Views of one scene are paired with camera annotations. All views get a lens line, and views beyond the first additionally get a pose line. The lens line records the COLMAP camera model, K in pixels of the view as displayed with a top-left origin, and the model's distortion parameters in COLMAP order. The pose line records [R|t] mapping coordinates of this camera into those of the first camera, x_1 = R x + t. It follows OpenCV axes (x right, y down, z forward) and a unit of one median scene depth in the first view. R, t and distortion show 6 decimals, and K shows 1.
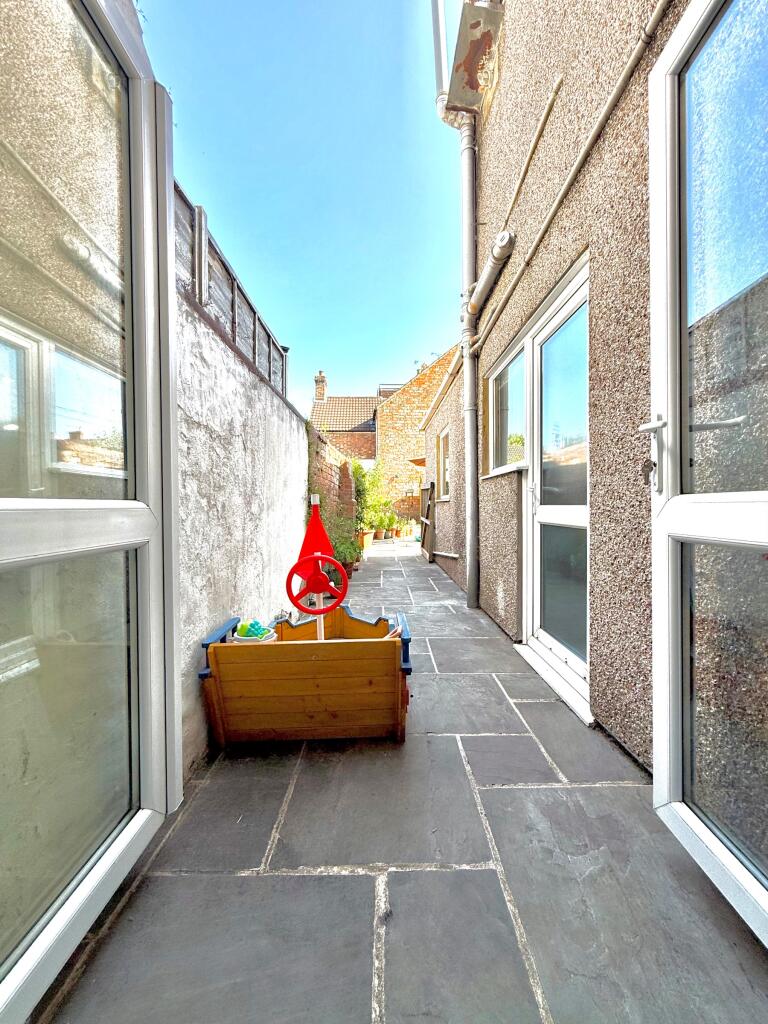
lens RADIAL K [[412.2, 0, 384.5], [0, 412.2, 509.1], [0, 0, 1]] dist [0.000579, -0.000113]
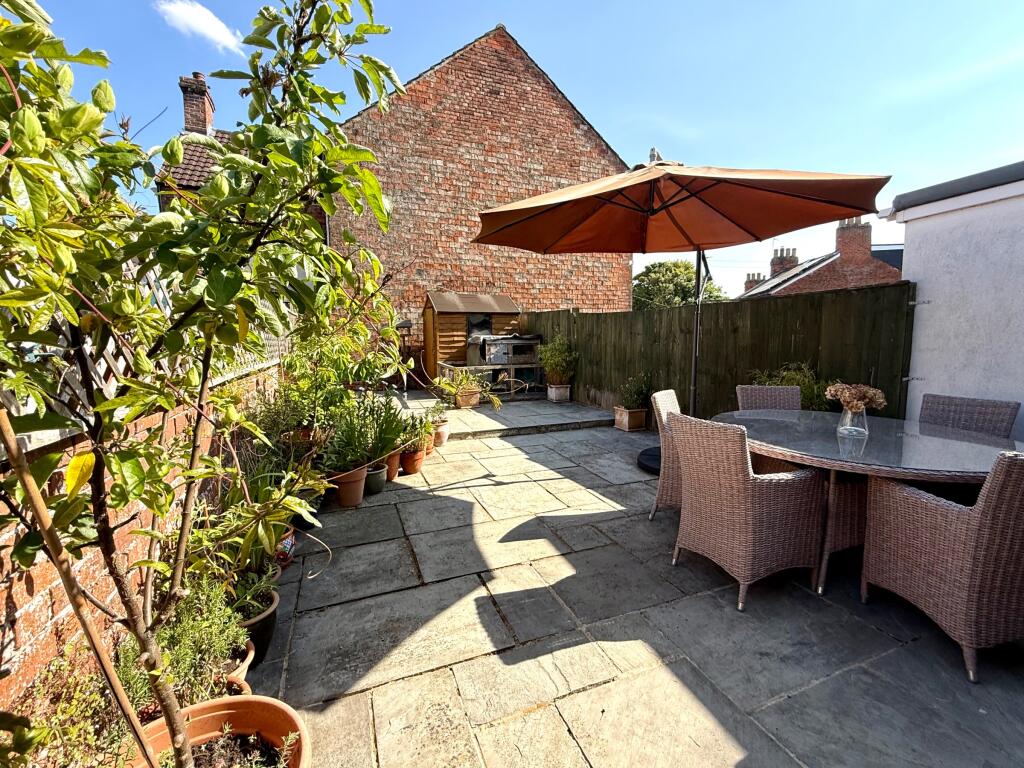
lens RADIAL K [[412.2, 0, 511.9], [0, 412.2, 382.8], [0, 0, 1]] dist [0.000579, -0.000113]
pose [[0.930497, -0.024865, 0.365456, 0.003669], [-0.002862, 0.997169, 0.075133, -0.008788], [-0.366289, -0.070957, 0.927792, 0.395723]]
